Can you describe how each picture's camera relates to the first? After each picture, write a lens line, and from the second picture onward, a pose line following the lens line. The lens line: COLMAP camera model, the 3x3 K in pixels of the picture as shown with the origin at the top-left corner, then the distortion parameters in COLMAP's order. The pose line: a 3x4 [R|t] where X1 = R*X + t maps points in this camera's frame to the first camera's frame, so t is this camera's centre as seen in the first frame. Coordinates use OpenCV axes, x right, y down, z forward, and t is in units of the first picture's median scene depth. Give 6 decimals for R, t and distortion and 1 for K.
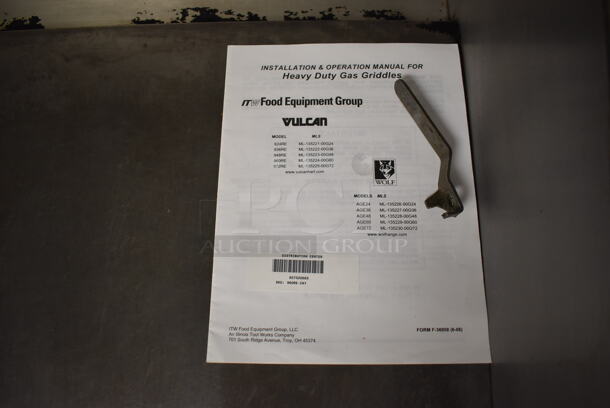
lens RADIAL K [[472.4, 0, 305.0], [0, 472.4, 204.0], [0, 0, 1]] dist [-0.098901, 0.015513]
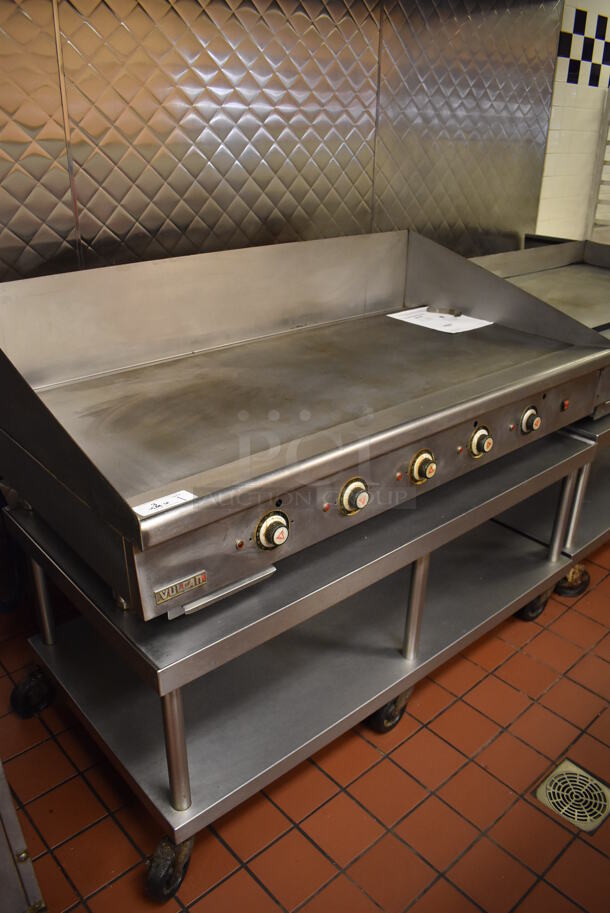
lens RADIAL K [[707.1, 0, 303.9], [0, 707.1, 462.2], [0, 0, 1]] dist [-0.098901, 0.015513]
pose [[0.750518, -0.273692, 0.601511, -4.541808], [0.620182, 0.606073, -0.498046, 2.859969], [-0.228249, 0.746839, 0.624608, -1.506286]]
